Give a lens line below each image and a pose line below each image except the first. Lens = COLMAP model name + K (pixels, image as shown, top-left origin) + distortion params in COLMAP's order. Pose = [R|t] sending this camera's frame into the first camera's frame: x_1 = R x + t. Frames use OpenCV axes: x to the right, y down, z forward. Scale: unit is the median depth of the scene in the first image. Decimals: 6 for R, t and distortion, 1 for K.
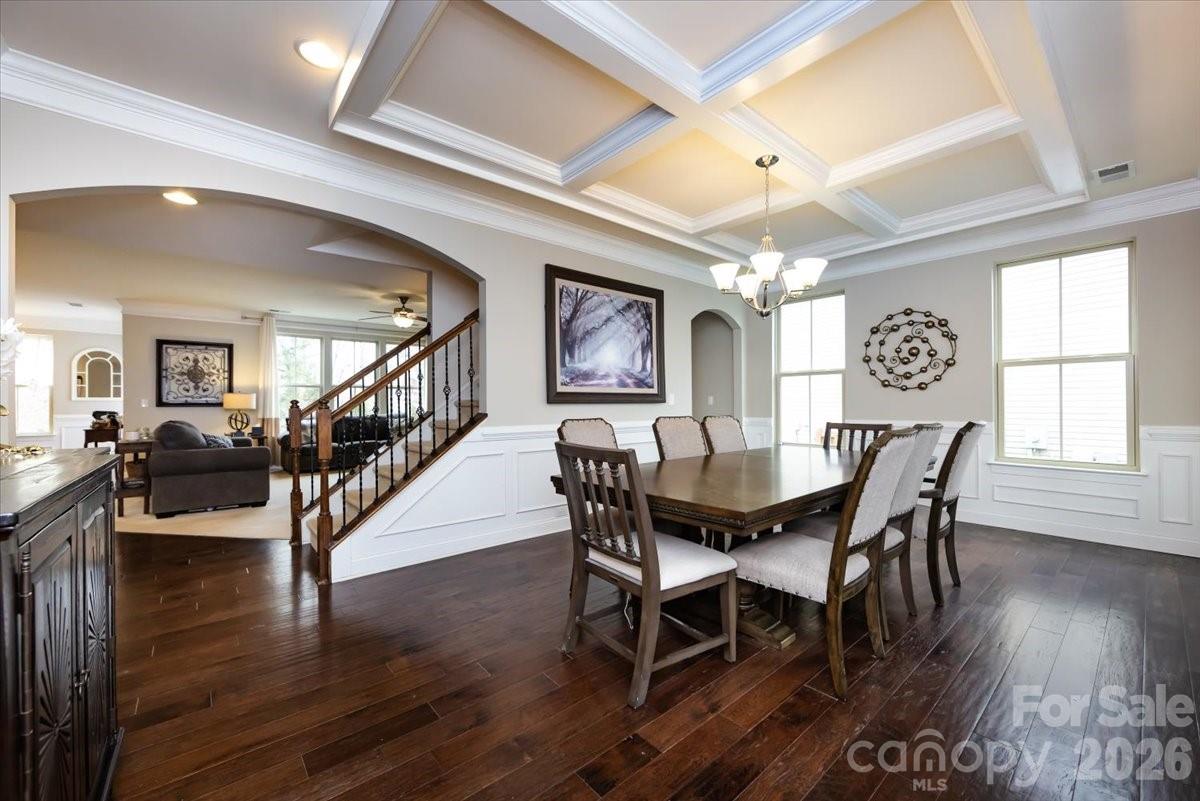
lens RADIAL K [[463.5, 0, 603.9], [0, 463.5, 401.7], [0, 0, 1]] dist [-0.005814, -0.000226]
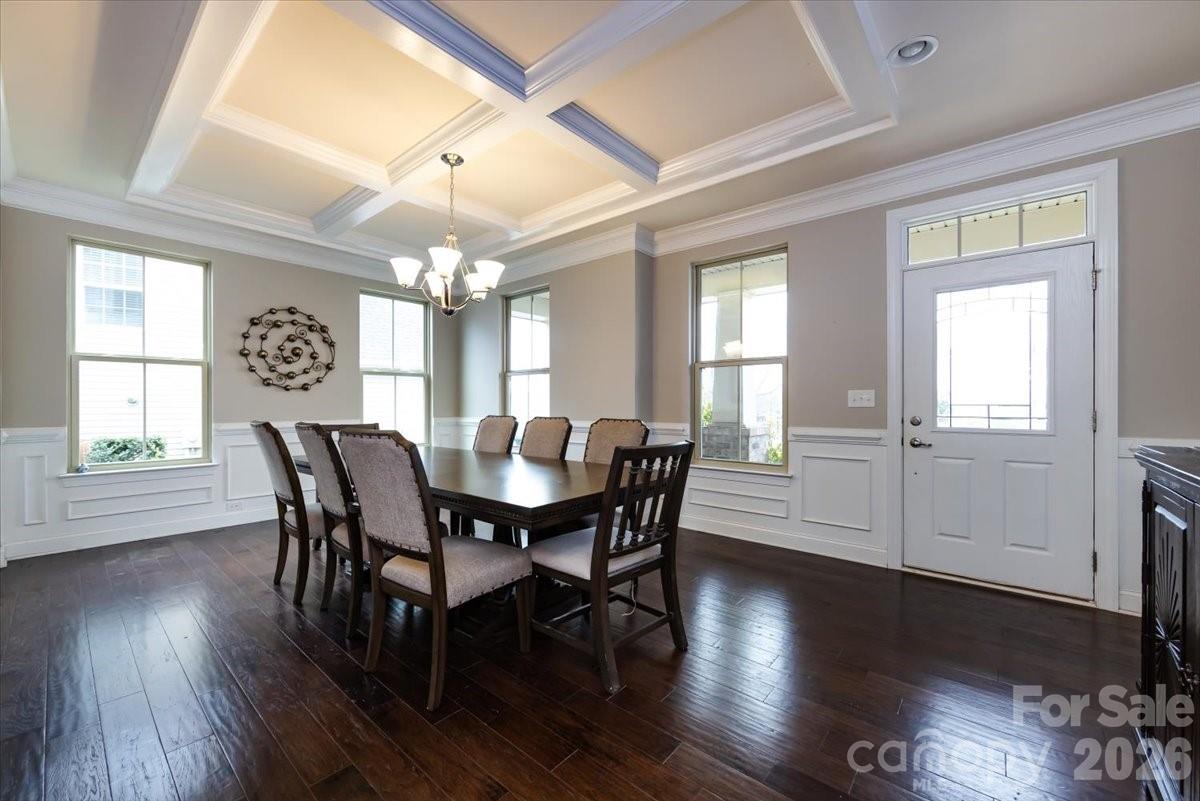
lens RADIAL K [[463.5, 0, 603.9], [0, 463.5, 401.7], [0, 0, 1]] dist [-0.005814, -0.000226]
pose [[-0.150407, 0.004944, 0.988612, -0.271693], [-0.006104, 0.999964, -0.005929, 0.000616], [-0.988605, -0.006926, -0.150371, 0.325809]]
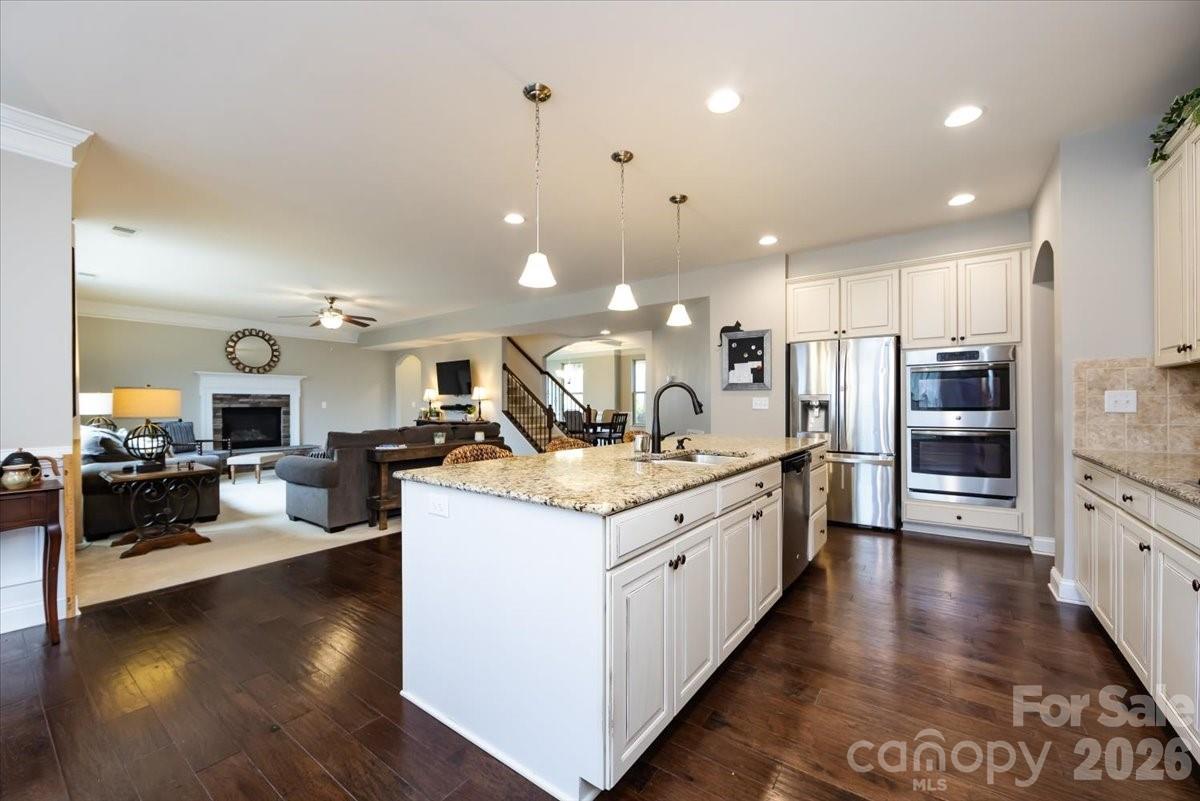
lens RADIAL K [[470.3, 0, 597.5], [0, 470.3, 403.0], [0, 0, 1]] dist [-0.001801, 0.000180]
pose [[-0.208242, 0.005788, 0.978060, -1.448712], [-0.001932, 0.999978, -0.006329, 0.000374], [-0.978075, -0.003207, -0.208226, 0.634123]]
